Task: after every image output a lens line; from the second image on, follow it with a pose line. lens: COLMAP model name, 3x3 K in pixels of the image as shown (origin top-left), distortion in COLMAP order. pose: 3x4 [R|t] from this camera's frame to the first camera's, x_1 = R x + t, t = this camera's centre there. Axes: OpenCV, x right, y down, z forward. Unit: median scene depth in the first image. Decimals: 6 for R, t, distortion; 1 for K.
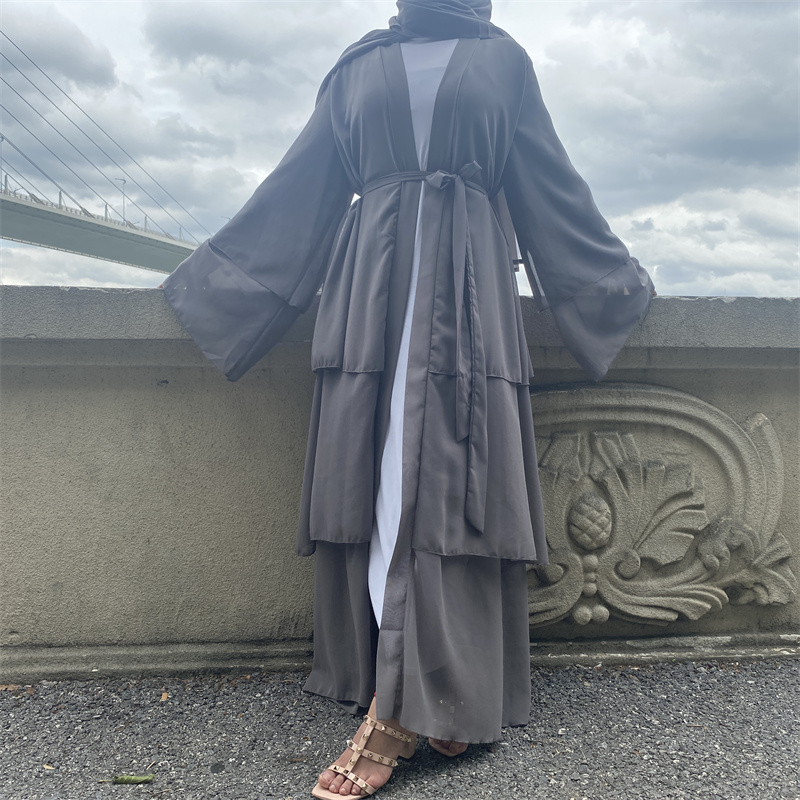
lens RADIAL K [[813.4, 0, 397.6], [0, 813.4, 398.6], [0, 0, 1]] dist [0.006695, 0.000000]
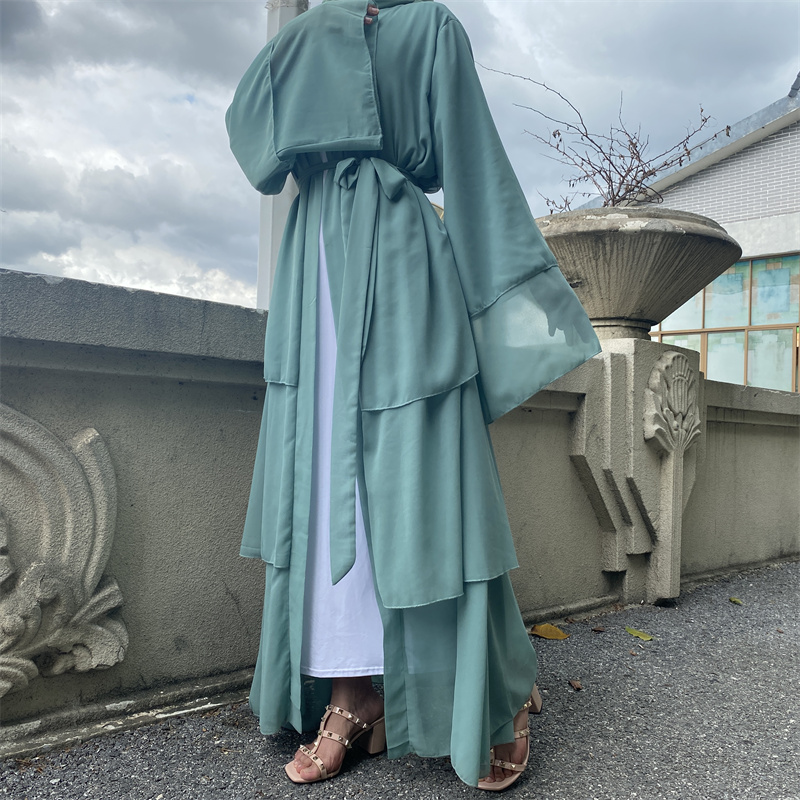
lens RADIAL K [[813.4, 0, 393.8], [0, 813.4, 396.7], [0, 0, 1]] dist [0.006695, 0.000000]
pose [[0.780036, 0.051475, 0.623613, 0.180861], [-0.014762, 0.997847, -0.063900, 0.035198], [-0.625560, 0.040639, 0.779117, 0.192783]]
